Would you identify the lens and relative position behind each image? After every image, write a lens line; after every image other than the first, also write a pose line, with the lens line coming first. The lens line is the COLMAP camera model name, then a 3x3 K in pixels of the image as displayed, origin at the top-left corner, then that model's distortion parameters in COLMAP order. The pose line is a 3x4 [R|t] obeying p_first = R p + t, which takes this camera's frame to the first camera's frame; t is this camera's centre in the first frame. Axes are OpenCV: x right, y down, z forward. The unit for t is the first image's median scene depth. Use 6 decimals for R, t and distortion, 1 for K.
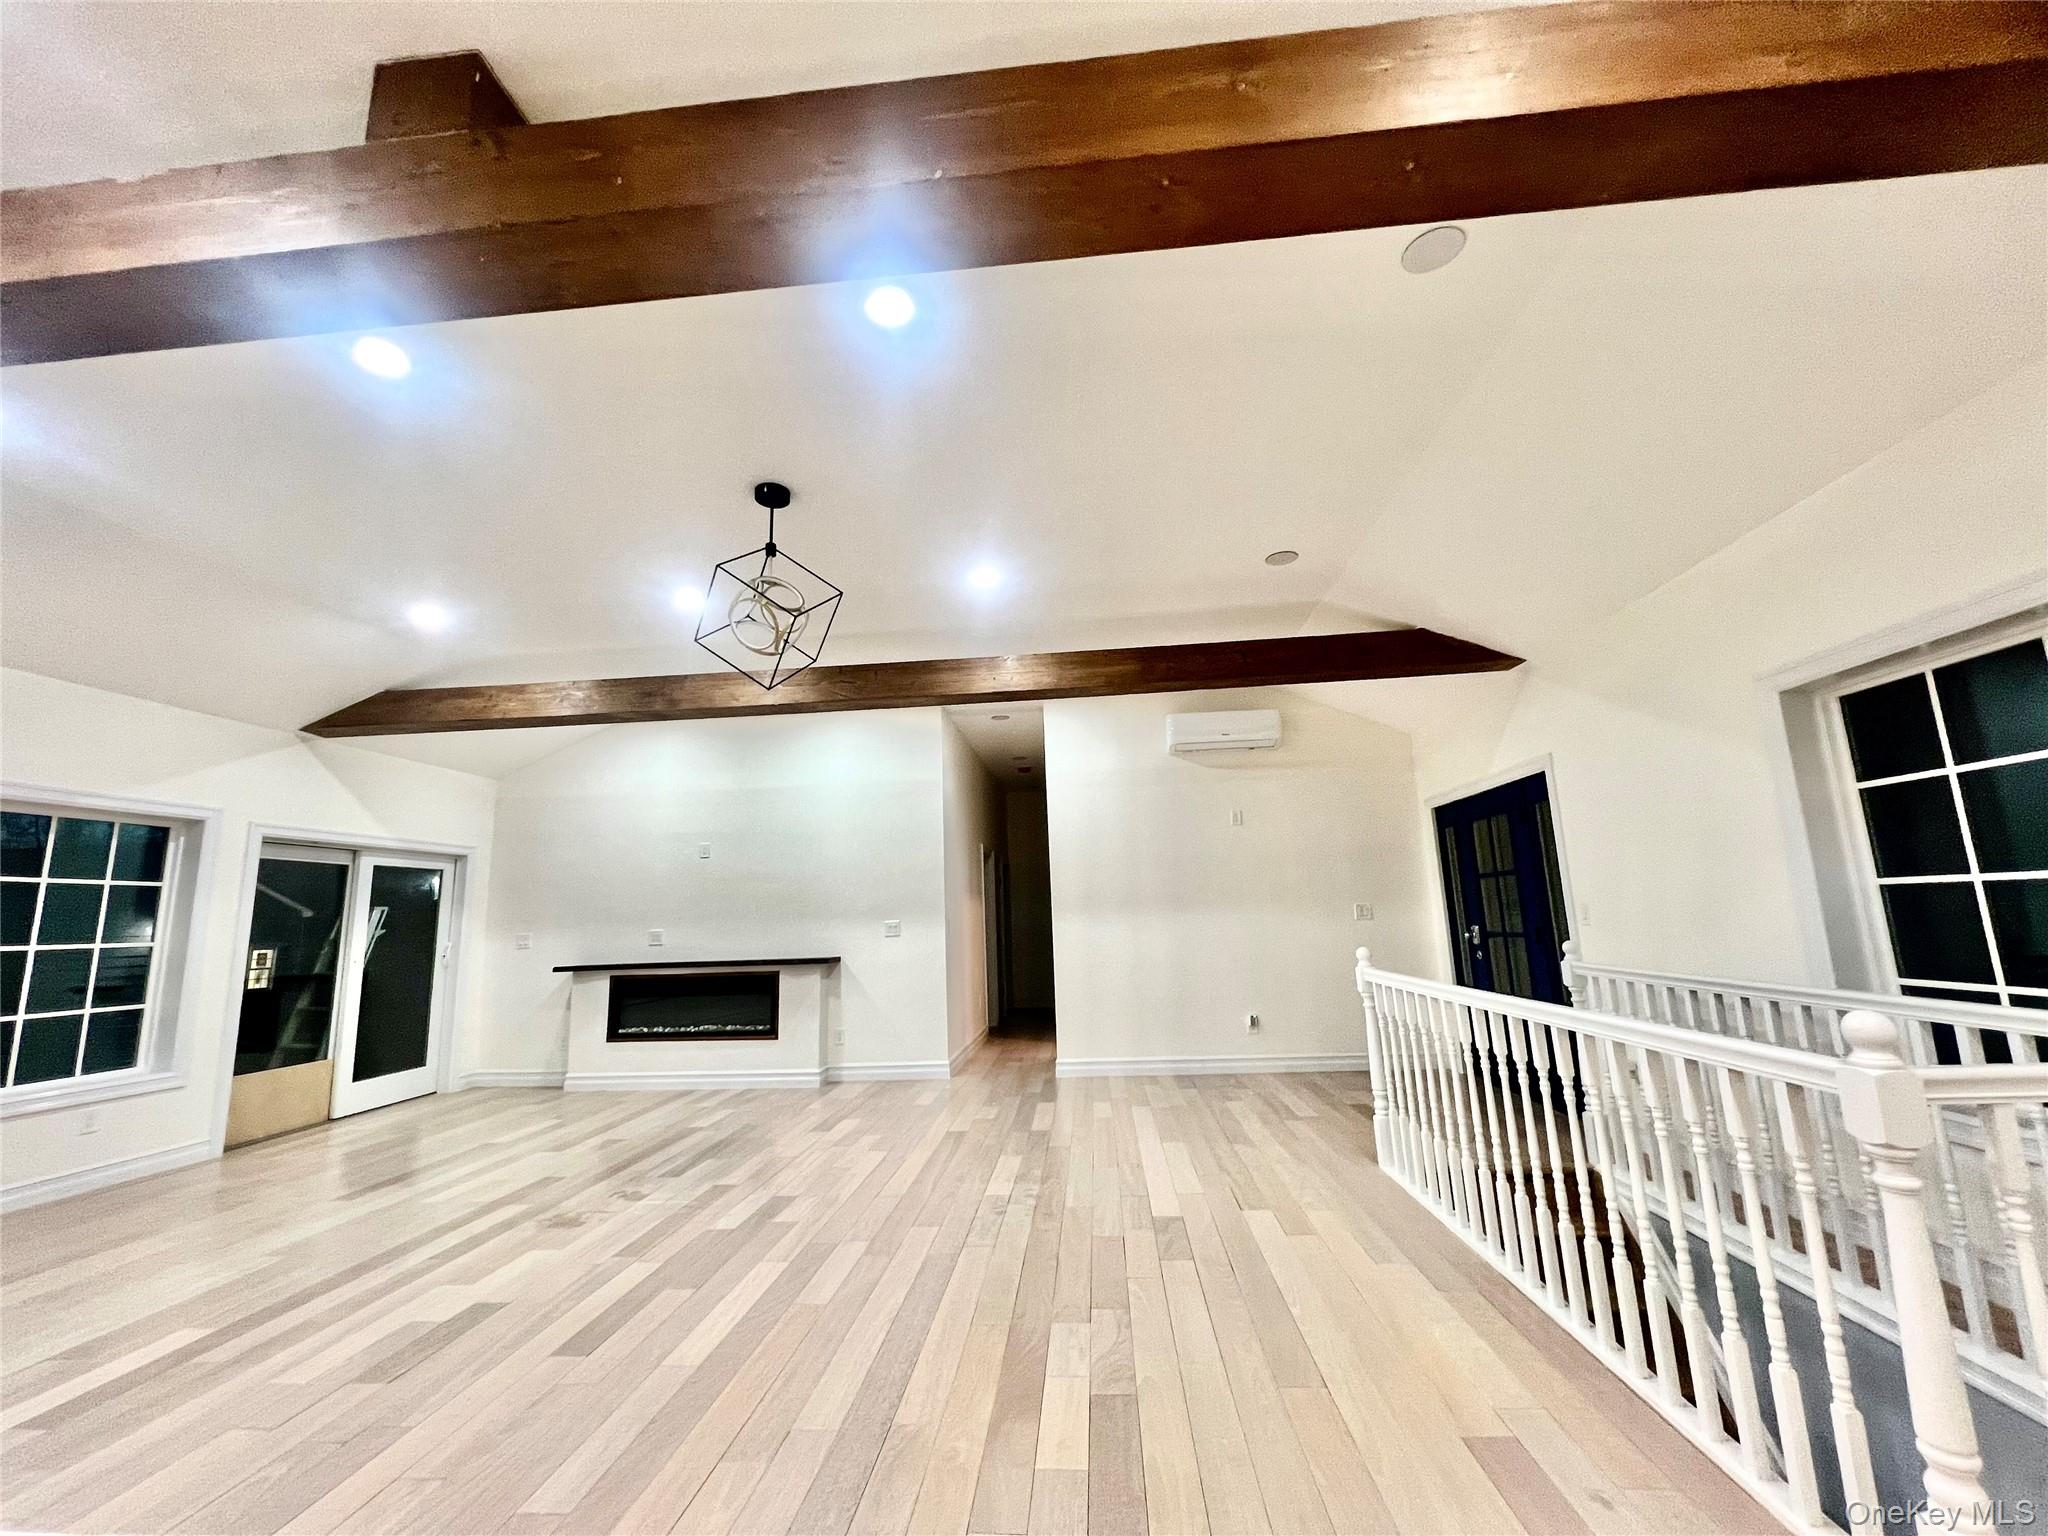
lens RADIAL K [[820.0, 0, 1023.7], [0, 820.0, 767.9], [0, 0, 1]] dist [-0.004011, -0.000129]
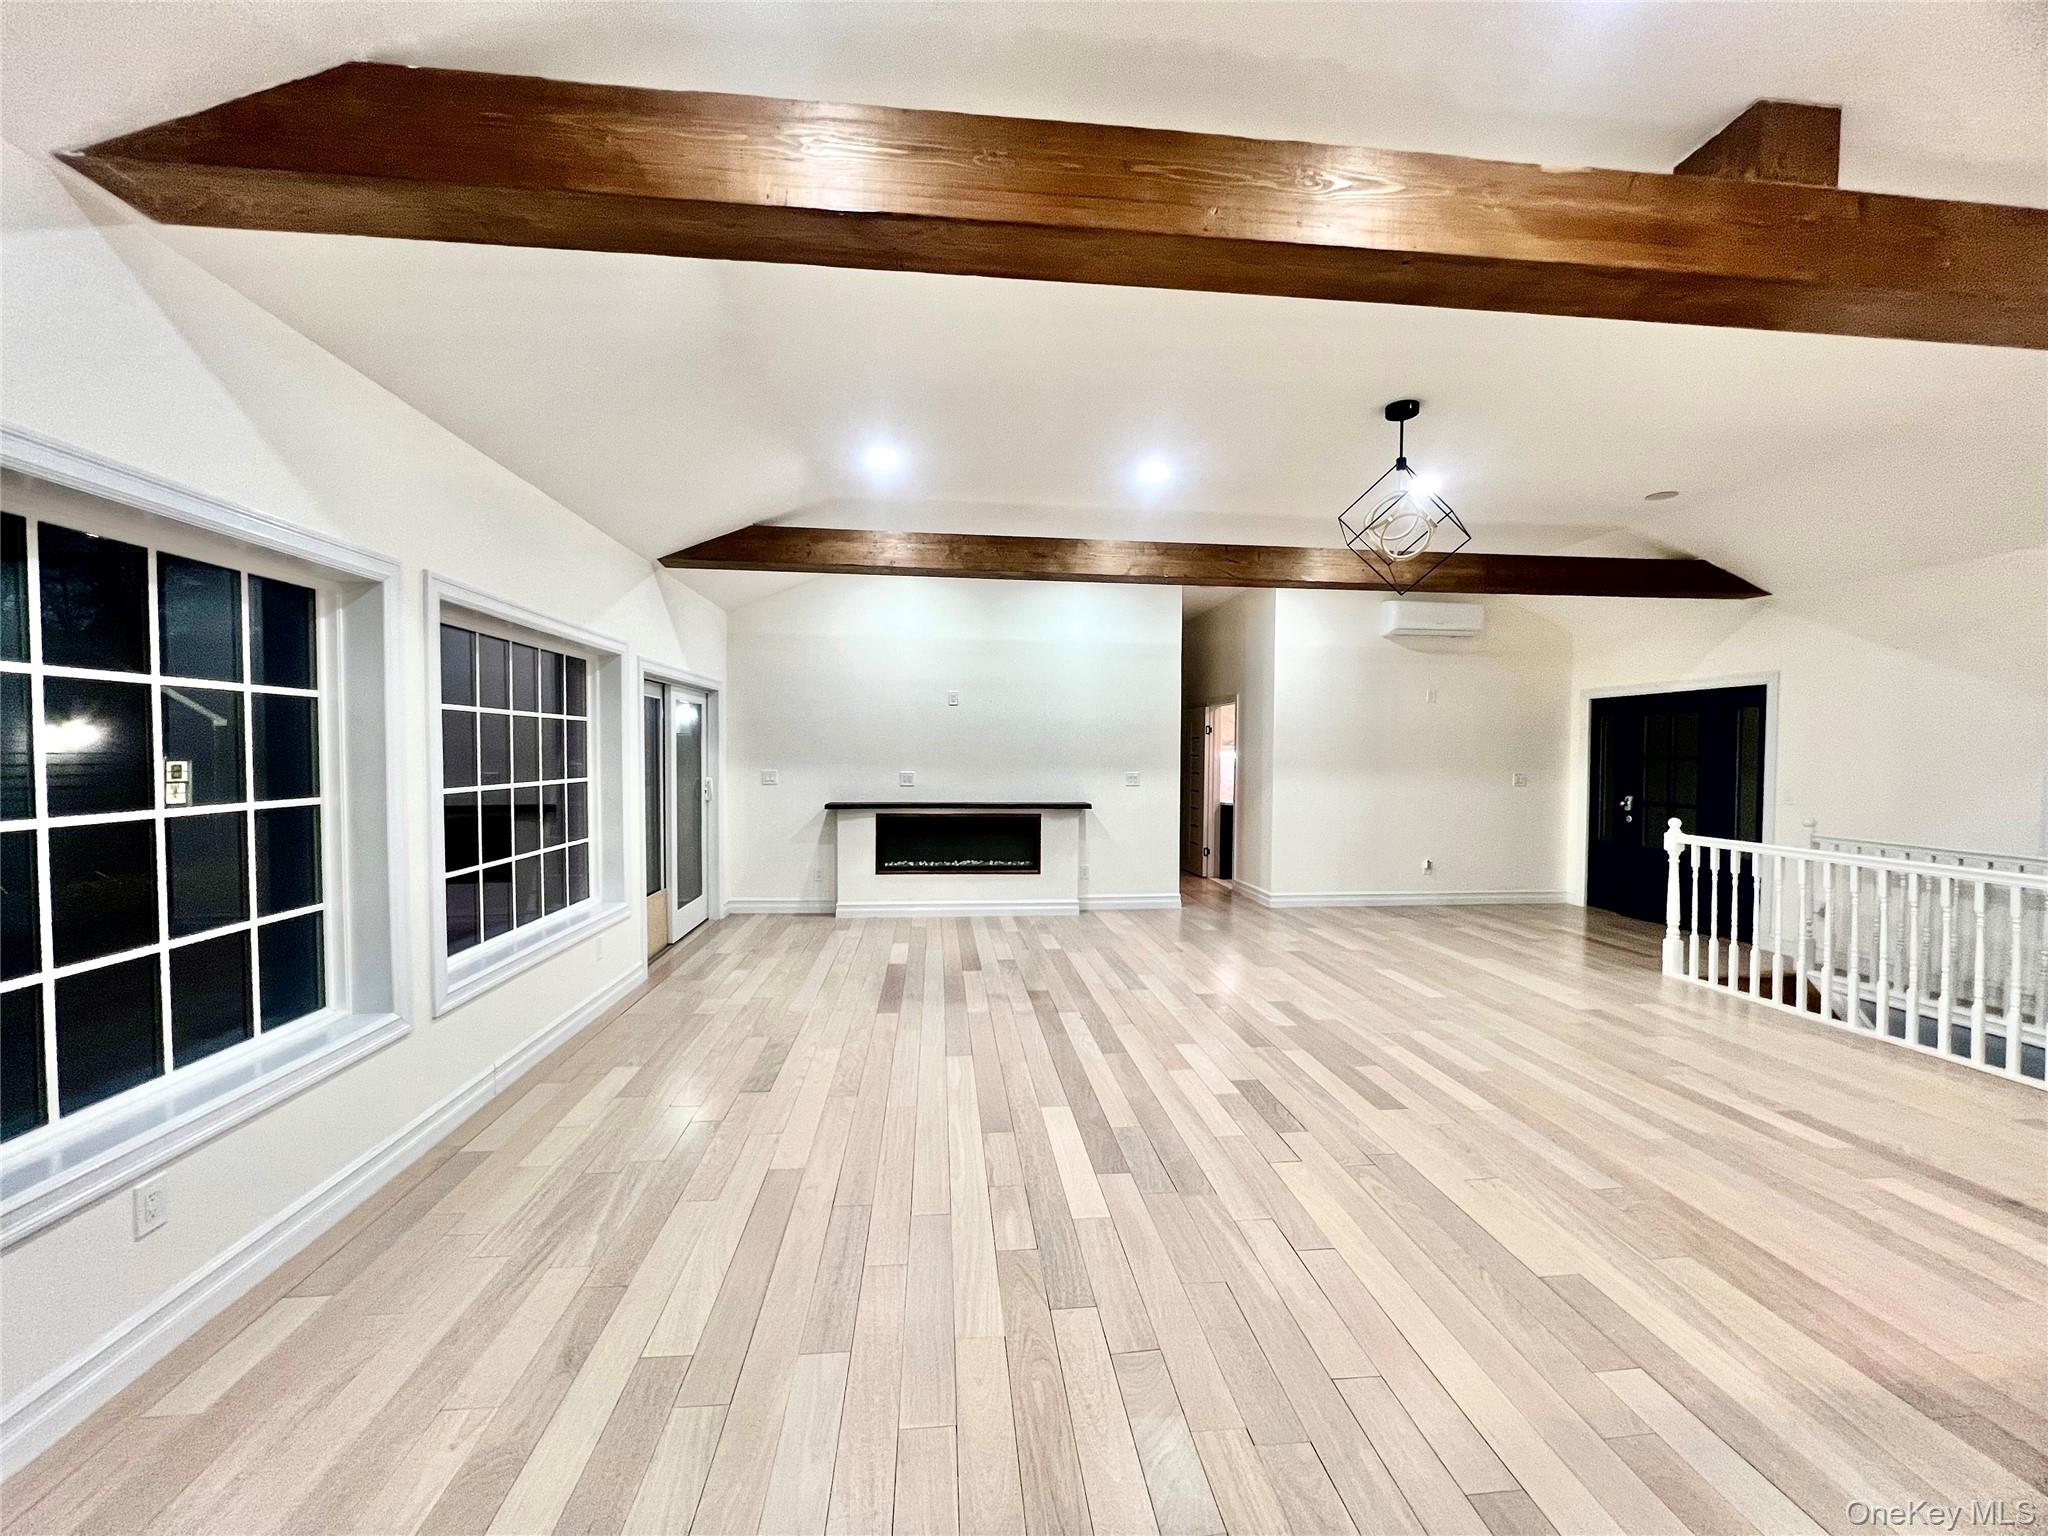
lens RADIAL K [[820.0, 0, 1021.3], [0, 820.0, 768.7], [0, 0, 1]] dist [-0.004011, -0.000129]
pose [[0.981286, 0.037310, 0.188906, -0.547580], [-0.074414, 0.978308, 0.193329, -0.020587], [-0.177596, -0.203769, 0.962776, -0.034104]]
